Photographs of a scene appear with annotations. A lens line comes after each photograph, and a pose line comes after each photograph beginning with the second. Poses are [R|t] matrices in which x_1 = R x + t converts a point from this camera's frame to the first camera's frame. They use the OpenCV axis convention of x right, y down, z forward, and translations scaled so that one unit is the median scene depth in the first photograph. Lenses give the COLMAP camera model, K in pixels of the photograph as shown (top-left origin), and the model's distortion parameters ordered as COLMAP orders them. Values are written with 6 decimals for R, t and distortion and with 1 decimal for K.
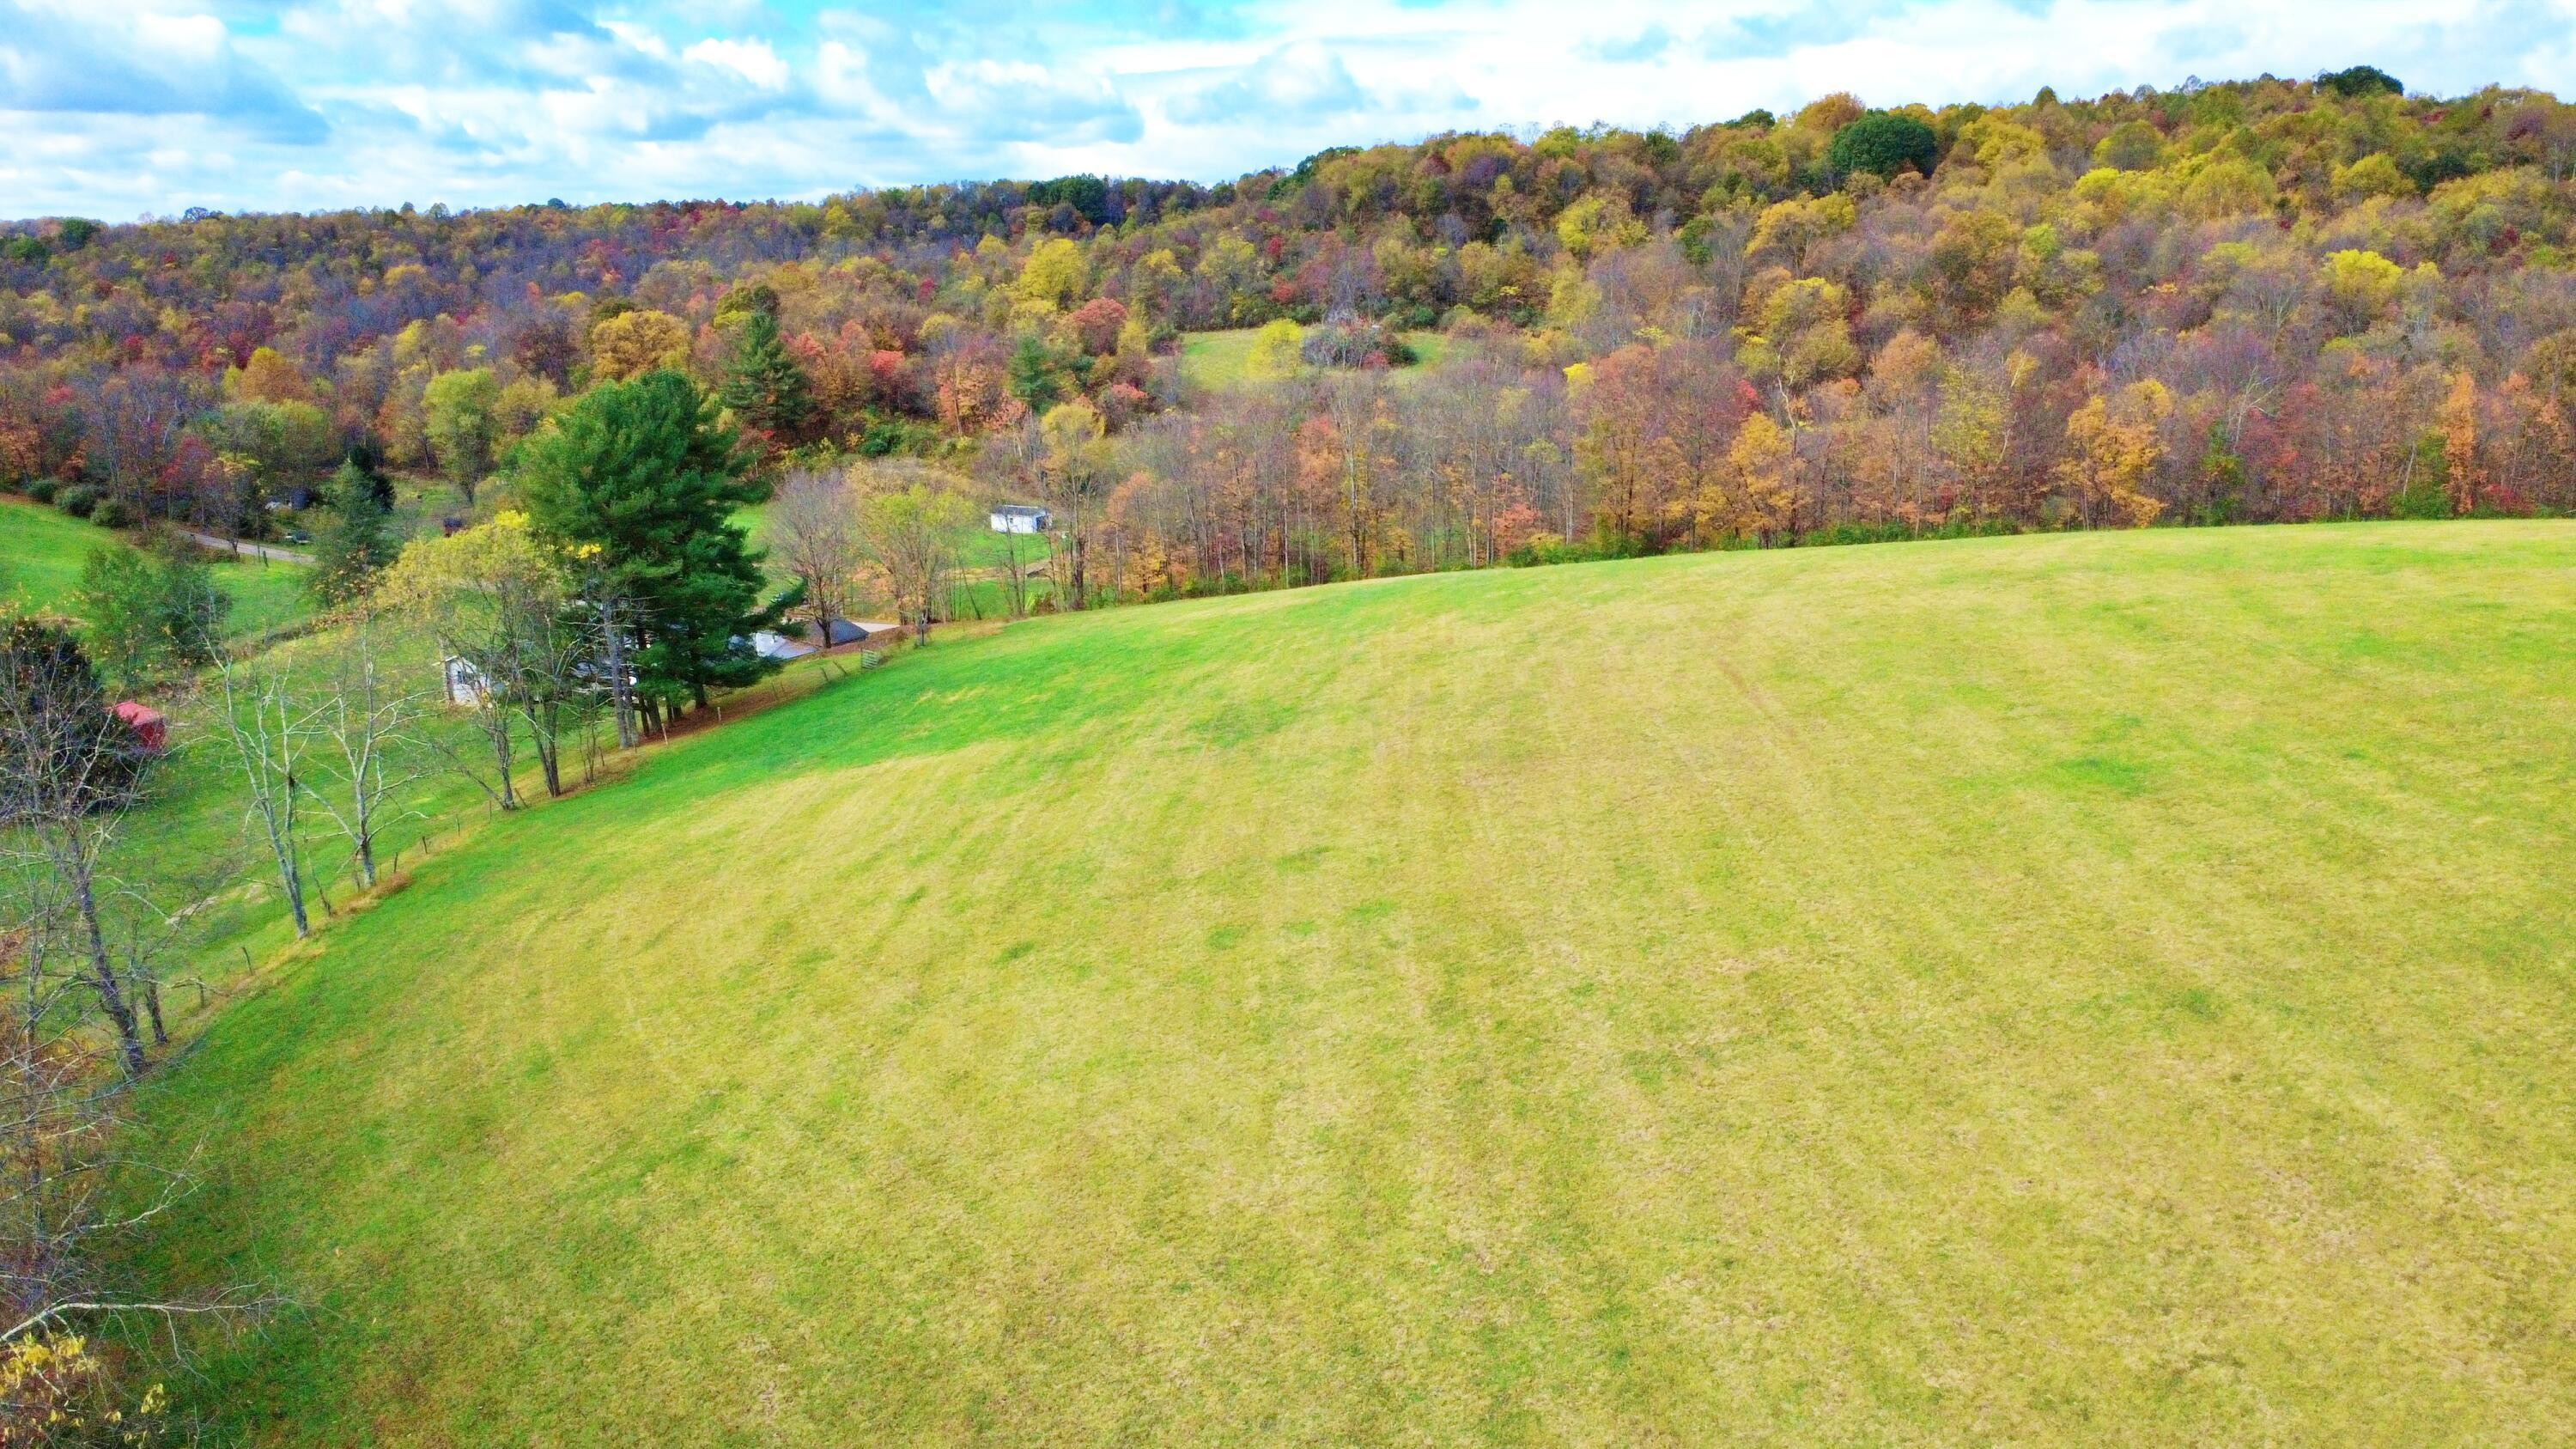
lens RADIAL K [[1863.4, 0, 1288.0], [0, 1863.4, 724.5], [0, 0, 1]] dist [-0.013140, 0.003755]
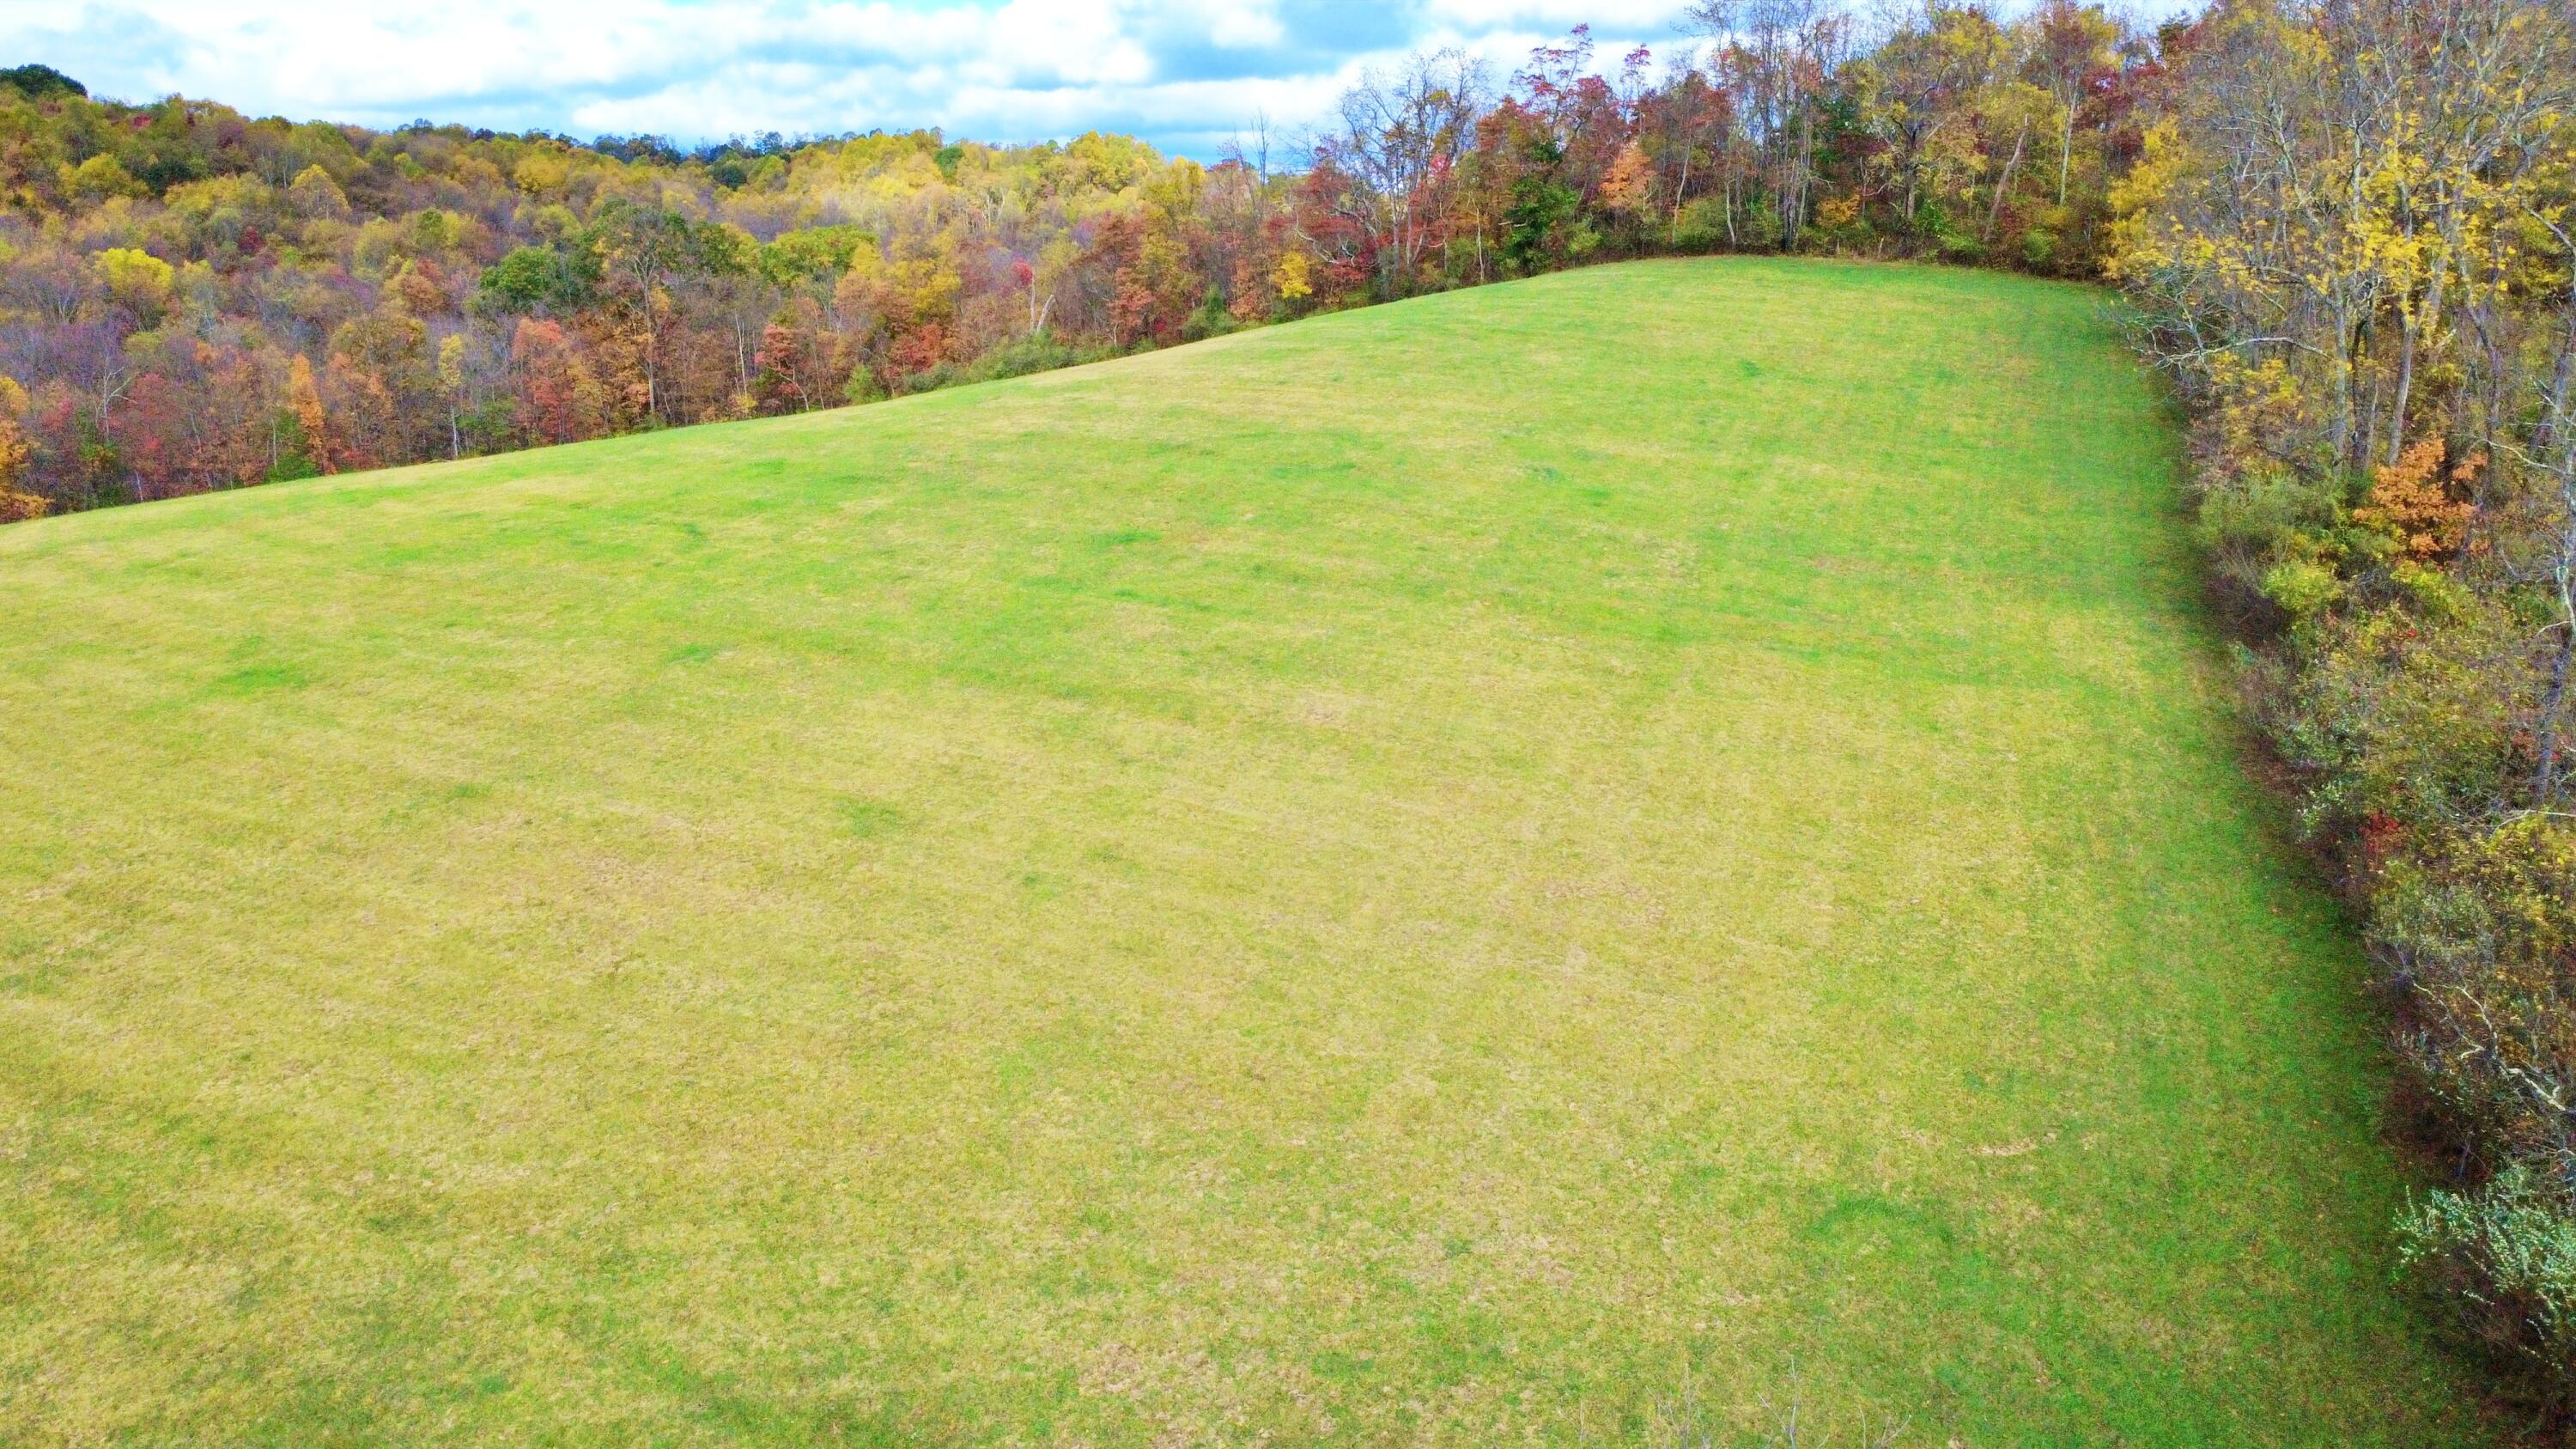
lens RADIAL K [[1863.4, 0, 1288.0], [0, 1863.4, 724.5], [0, 0, 1]] dist [-0.013140, 0.003755]
pose [[0.466694, -0.206908, 0.859875, -0.038969], [0.209568, 0.970431, 0.119768, 0.007378], [-0.859231, 0.124307, 0.496256, -0.016897]]
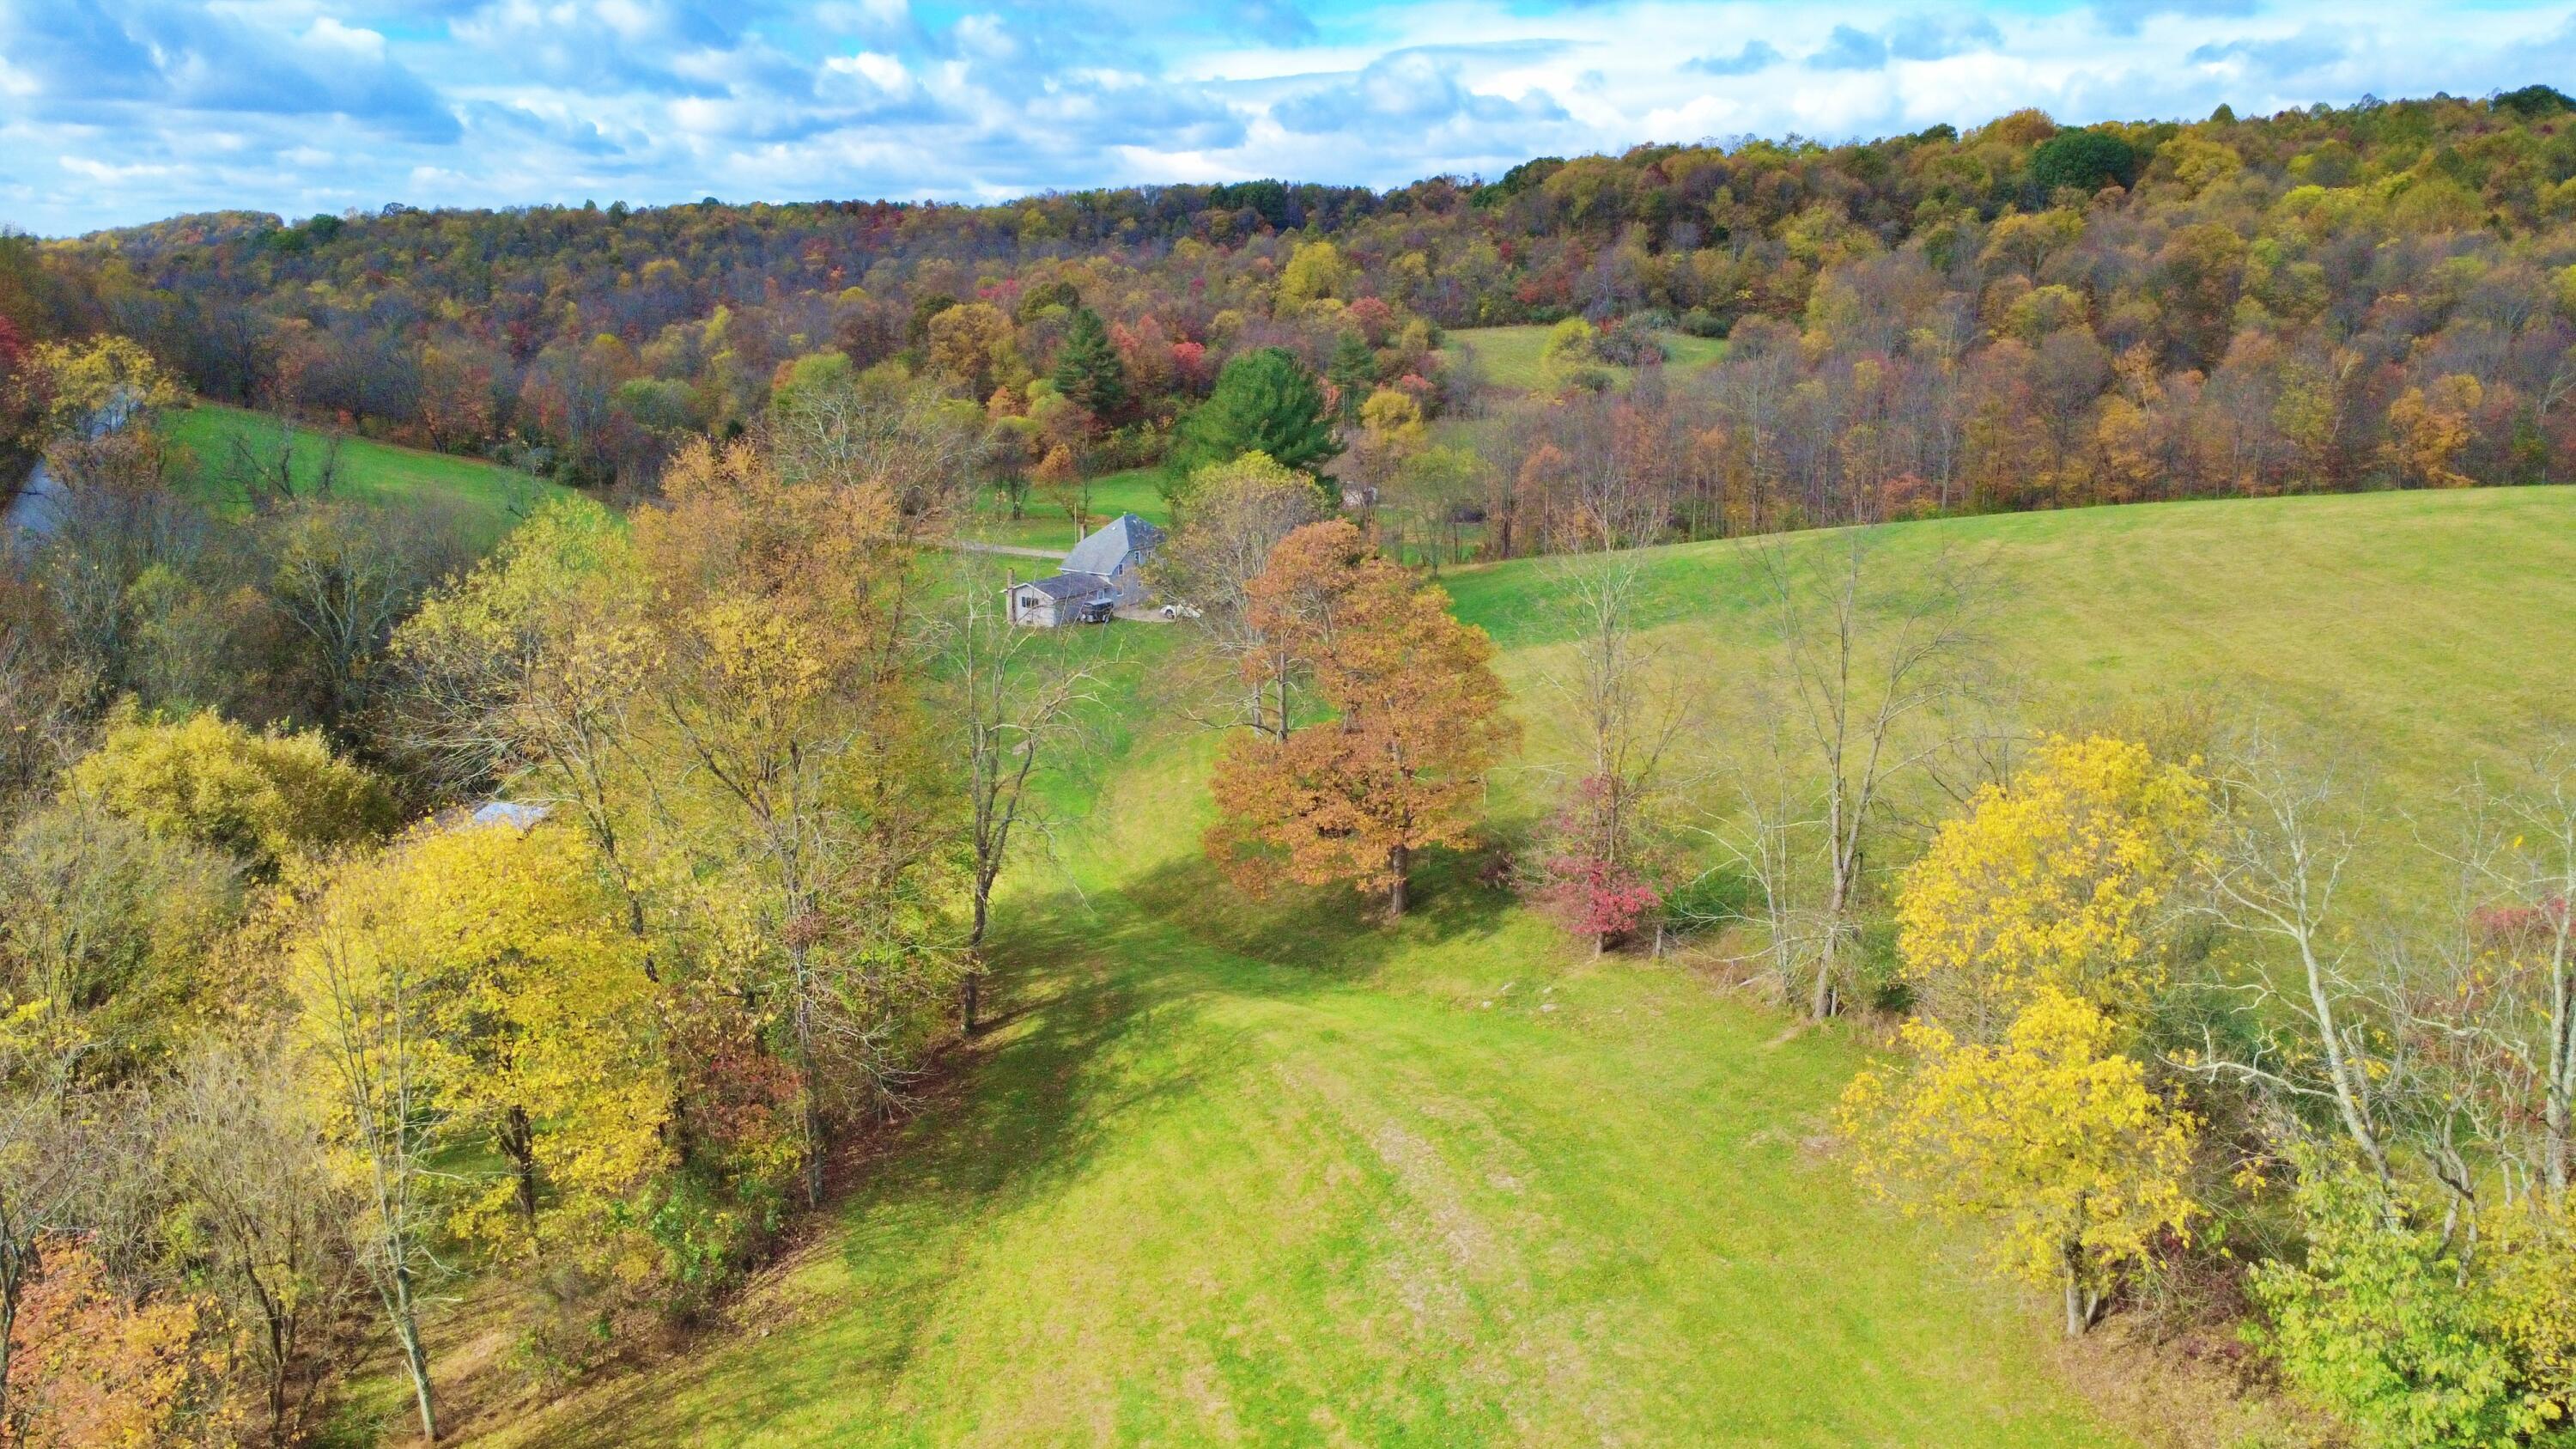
lens RADIAL K [[1863.4, 0, 1288.0], [0, 1863.4, 724.5], [0, 0, 1]] dist [-0.013140, 0.003755]
pose [[0.998872, 0.020249, -0.042953, -0.091487], [-0.020336, 0.999792, -0.001604, 0.021585], [0.042912, 0.002476, 0.999076, -0.081161]]
